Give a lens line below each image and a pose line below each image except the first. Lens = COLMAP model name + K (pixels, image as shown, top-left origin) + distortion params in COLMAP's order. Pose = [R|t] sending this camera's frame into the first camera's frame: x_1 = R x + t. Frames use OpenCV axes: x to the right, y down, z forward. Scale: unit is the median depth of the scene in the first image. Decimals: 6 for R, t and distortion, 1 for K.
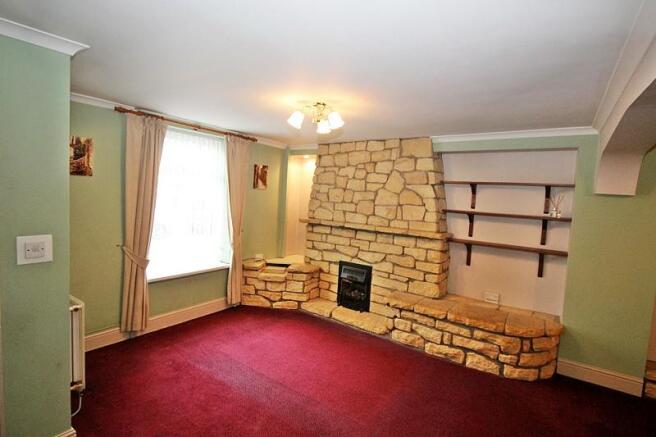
lens RADIAL K [[327.2, 0, 335.0], [0, 327.2, 216.3], [0, 0, 1]] dist [-0.002978, -0.000280]
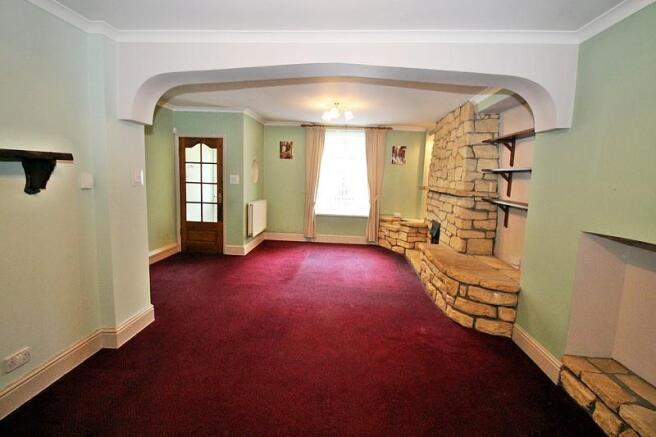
lens RADIAL K [[327.2, 0, 335.0], [0, 327.2, 216.3], [0, 0, 1]] dist [-0.002978, -0.000280]
pose [[0.526892, 0.068531, -0.847165, 0.917139], [-0.064692, 0.997086, 0.040424, 0.108668], [0.847467, 0.033506, 0.529790, 0.076871]]
